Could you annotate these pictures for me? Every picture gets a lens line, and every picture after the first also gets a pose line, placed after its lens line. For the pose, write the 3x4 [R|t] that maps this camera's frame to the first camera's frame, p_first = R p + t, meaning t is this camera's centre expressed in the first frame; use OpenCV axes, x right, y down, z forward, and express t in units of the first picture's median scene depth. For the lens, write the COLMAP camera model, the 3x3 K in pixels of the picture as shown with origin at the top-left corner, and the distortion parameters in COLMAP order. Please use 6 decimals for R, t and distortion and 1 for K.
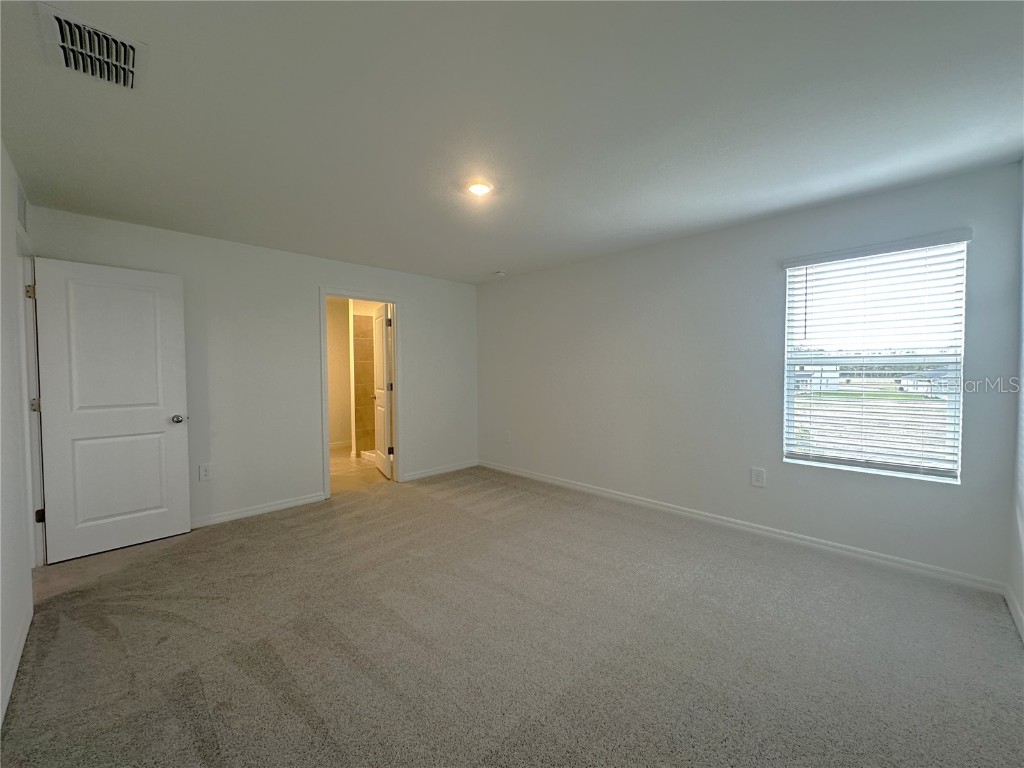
lens RADIAL K [[417.1, 0, 510.5], [0, 417.1, 381.9], [0, 0, 1]] dist [-0.000376, -0.000009]
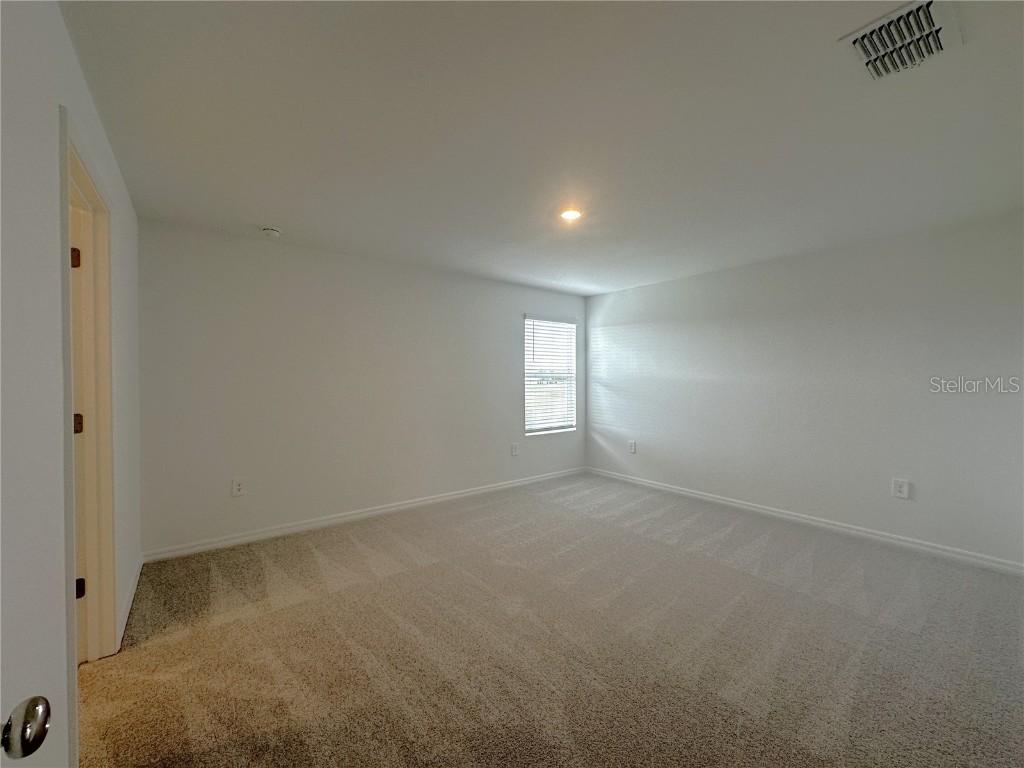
lens RADIAL K [[417.1, 0, 510.5], [0, 417.1, 381.9], [0, 0, 1]] dist [-0.000376, -0.000009]
pose [[0.107392, -0.003003, 0.994212, -0.964208], [0.030736, 0.999527, -0.000301, -0.021611], [-0.993742, 0.030590, 0.107434, 0.856717]]
